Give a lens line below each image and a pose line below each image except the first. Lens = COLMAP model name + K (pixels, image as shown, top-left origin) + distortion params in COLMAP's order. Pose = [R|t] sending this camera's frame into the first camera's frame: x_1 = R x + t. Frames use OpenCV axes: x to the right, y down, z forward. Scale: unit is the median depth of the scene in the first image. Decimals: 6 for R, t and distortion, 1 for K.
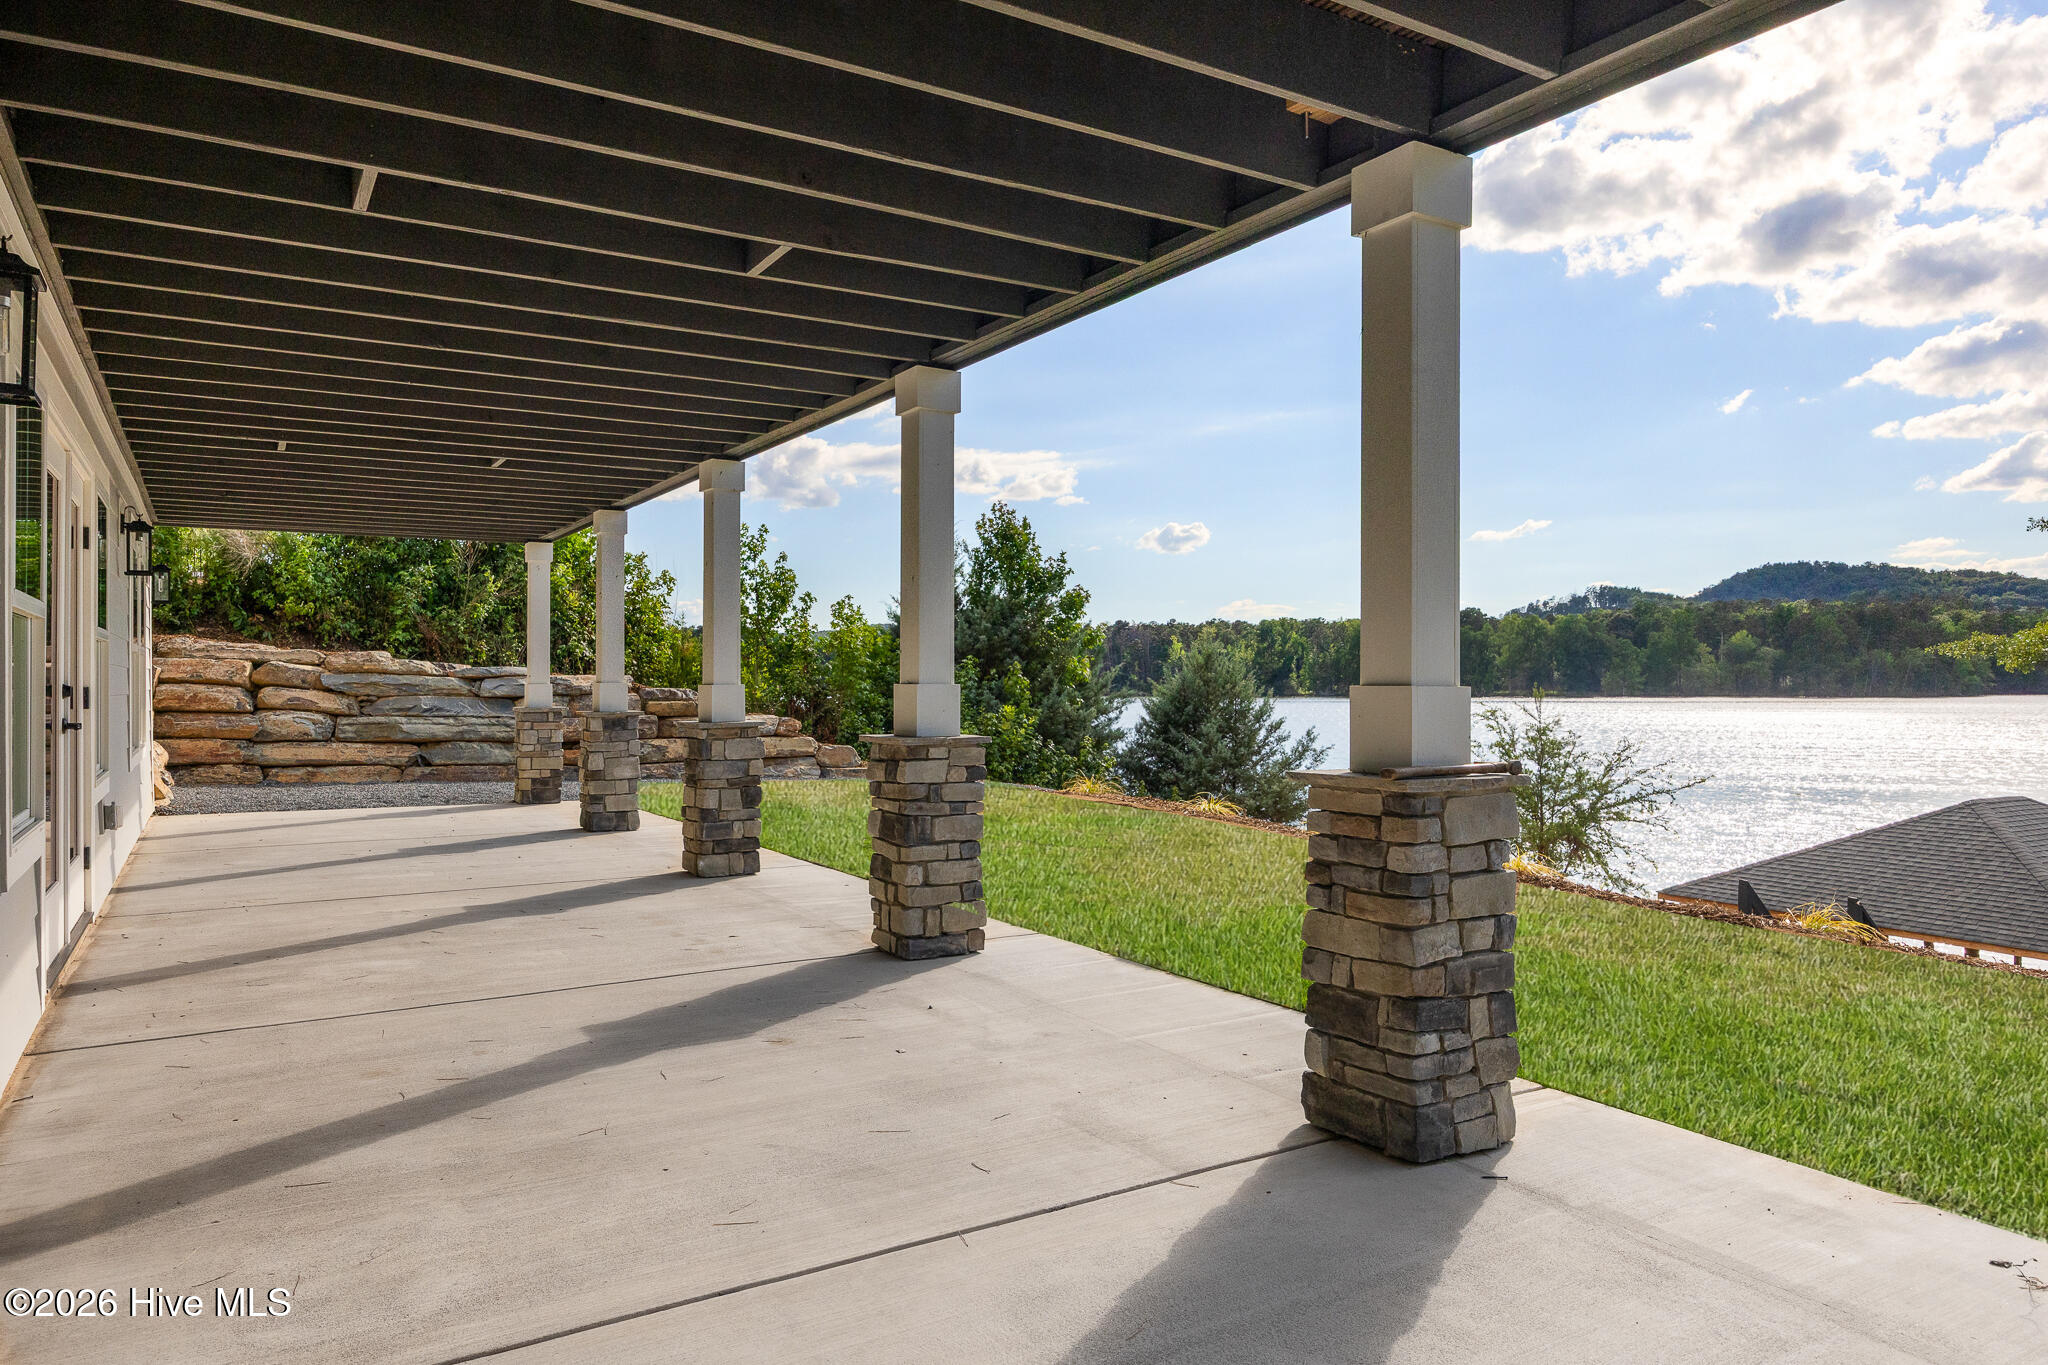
lens RADIAL K [[1301.9, 0, 1018.8], [0, 1301.9, 680.3], [0, 0, 1]] dist [-0.027177, 0.000575]
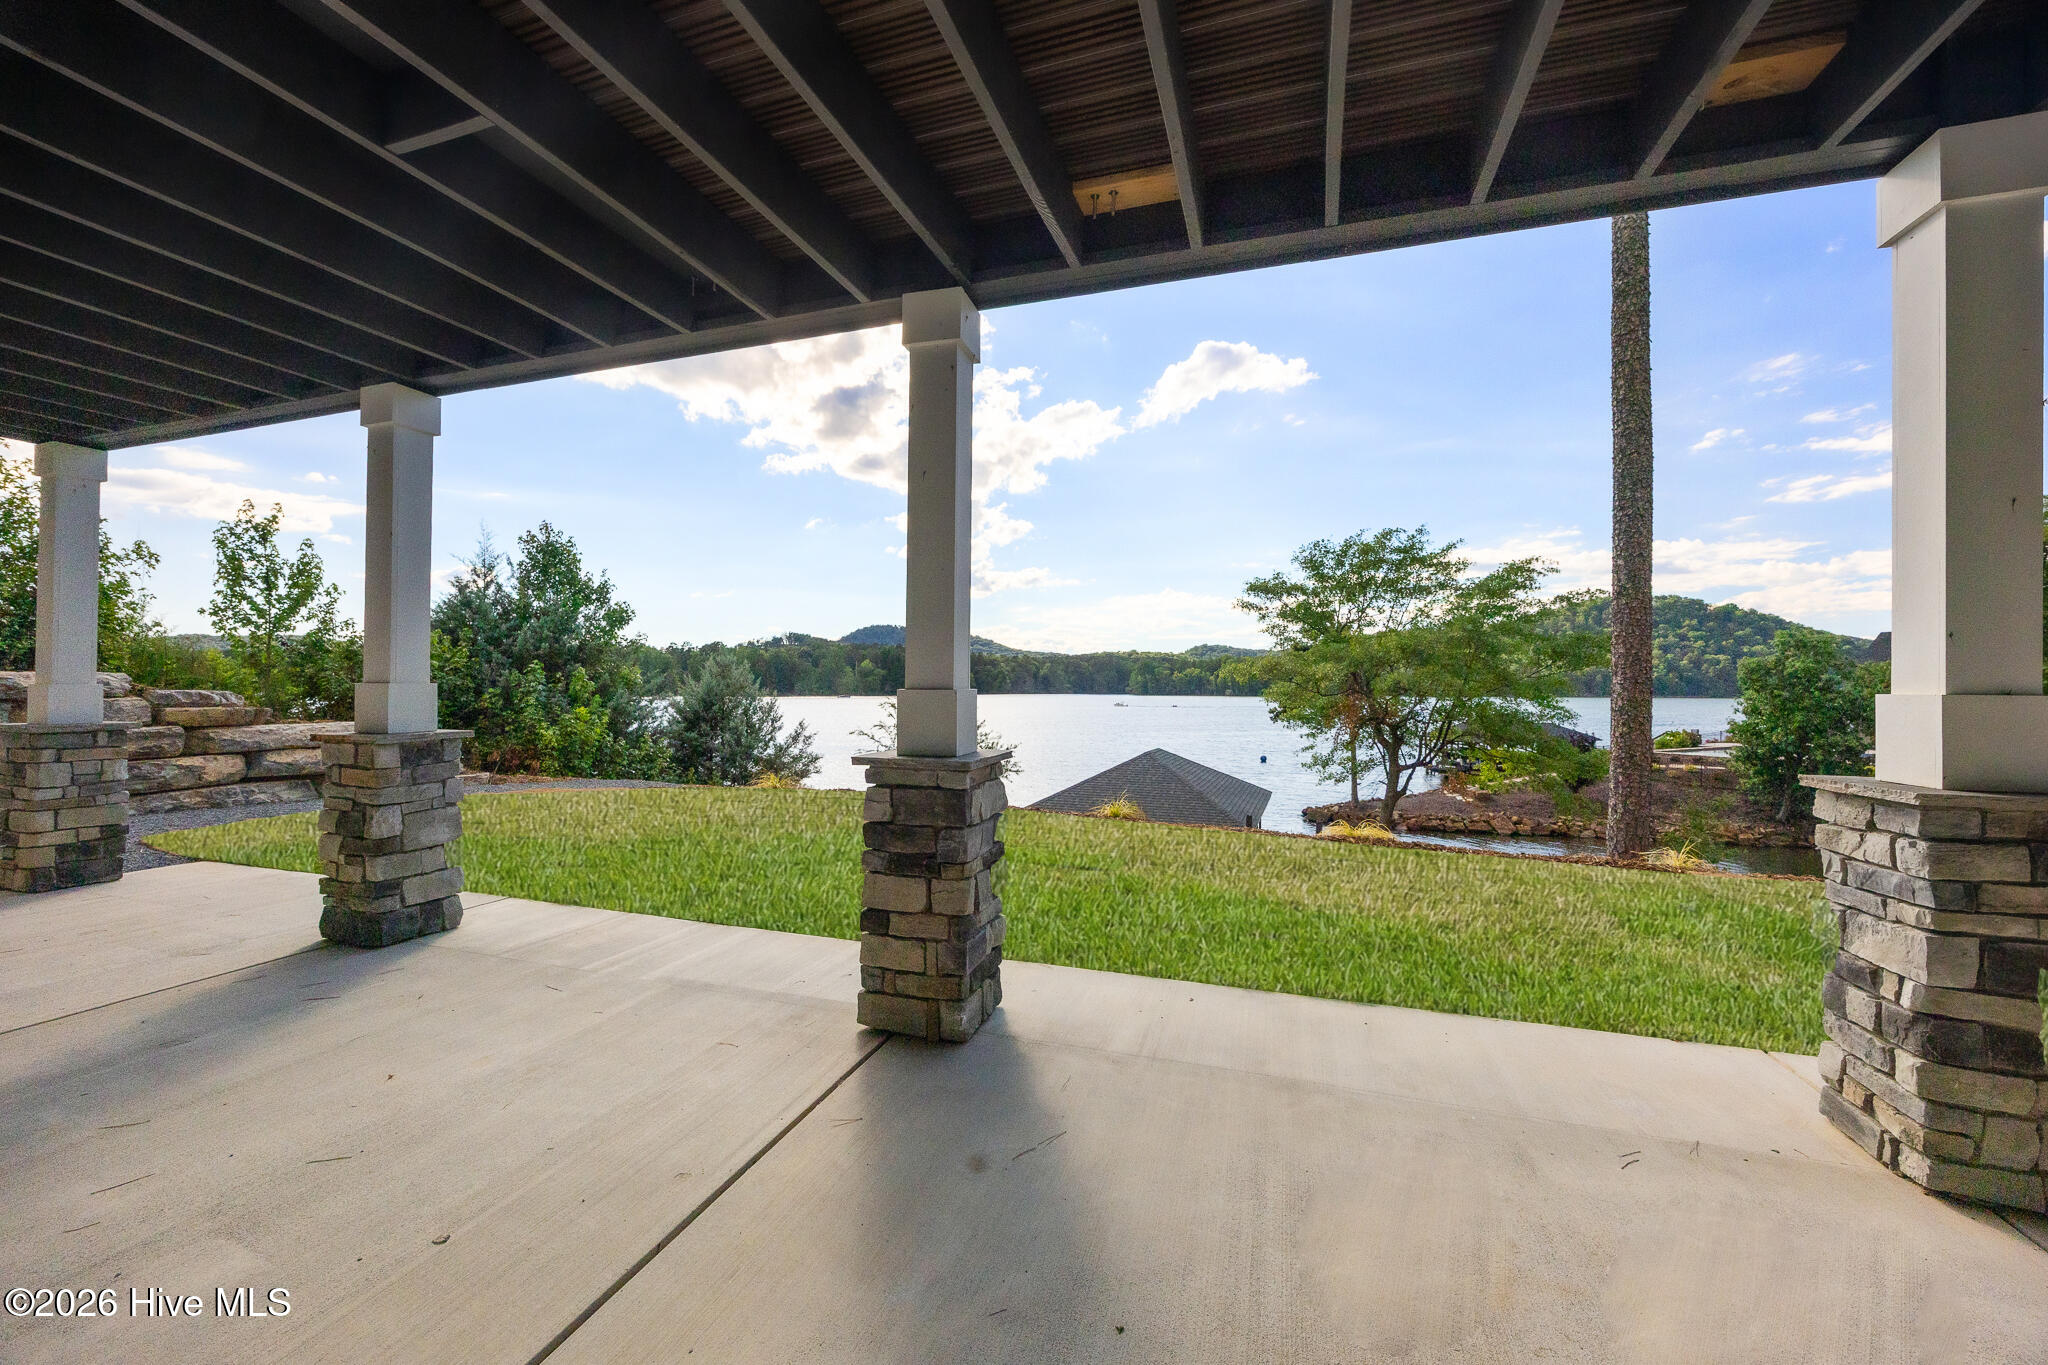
lens RADIAL K [[800.8, 0, 998.2], [0, 800.8, 705.6], [0, 0, 1]] dist [0.004605, 0.000100]
pose [[0.775637, -0.007094, 0.631139, -0.143990], [-0.008011, 0.999746, 0.021082, 0.000968], [-0.631128, -0.021407, 0.775383, 0.237211]]
